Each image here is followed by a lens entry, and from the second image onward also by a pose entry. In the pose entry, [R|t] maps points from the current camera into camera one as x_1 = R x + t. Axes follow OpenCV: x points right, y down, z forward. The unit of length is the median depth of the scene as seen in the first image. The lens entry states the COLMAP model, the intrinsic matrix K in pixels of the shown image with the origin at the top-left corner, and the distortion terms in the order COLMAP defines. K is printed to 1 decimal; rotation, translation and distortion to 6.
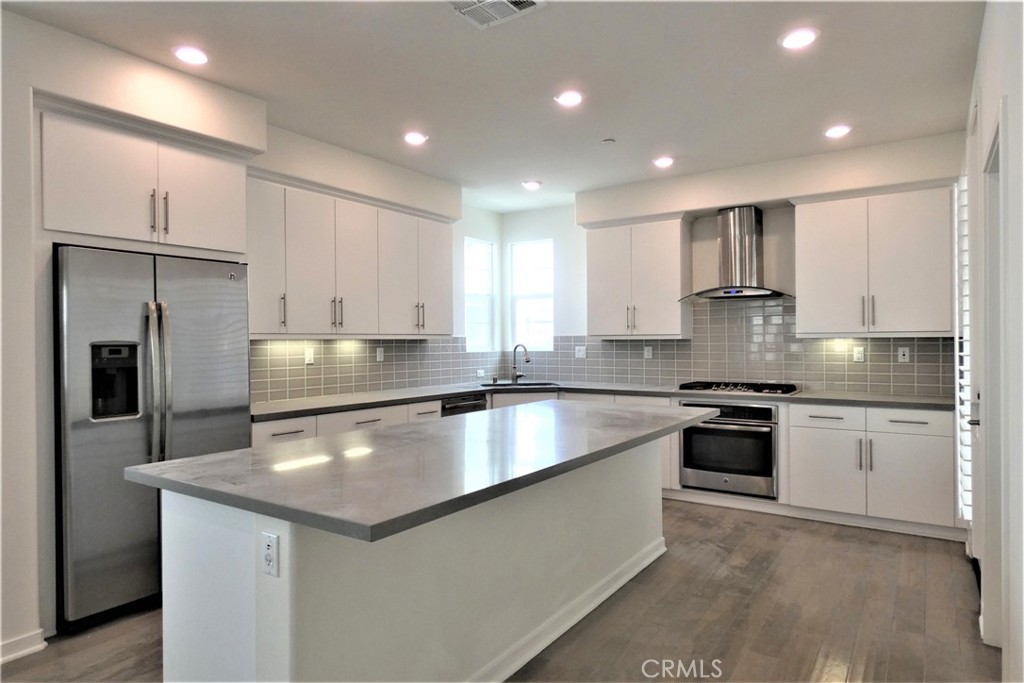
lens RADIAL K [[618.1, 0, 508.7], [0, 618.1, 343.6], [0, 0, 1]] dist [0.007263, -0.004300]
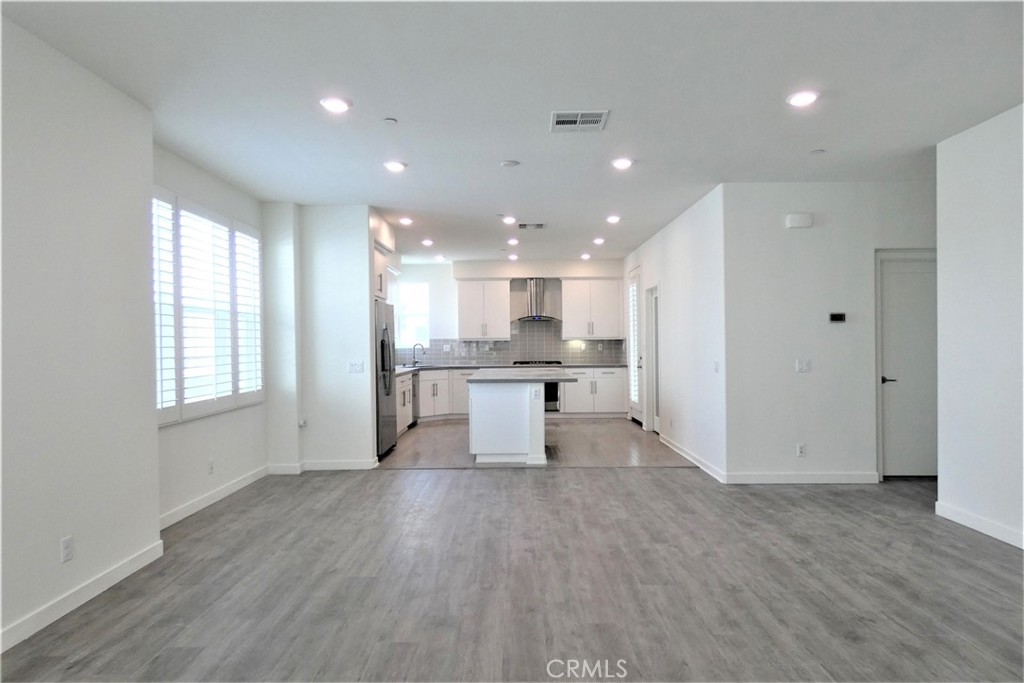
lens RADIAL K [[618.1, 0, 511.8], [0, 618.1, 338.5], [0, 0, 1]] dist [0.007263, -0.004300]
pose [[0.828535, 0.003703, 0.559925, -0.928590], [0.006682, 0.999842, -0.016499, 0.020996], [-0.559897, 0.017411, 0.828379, -0.741347]]
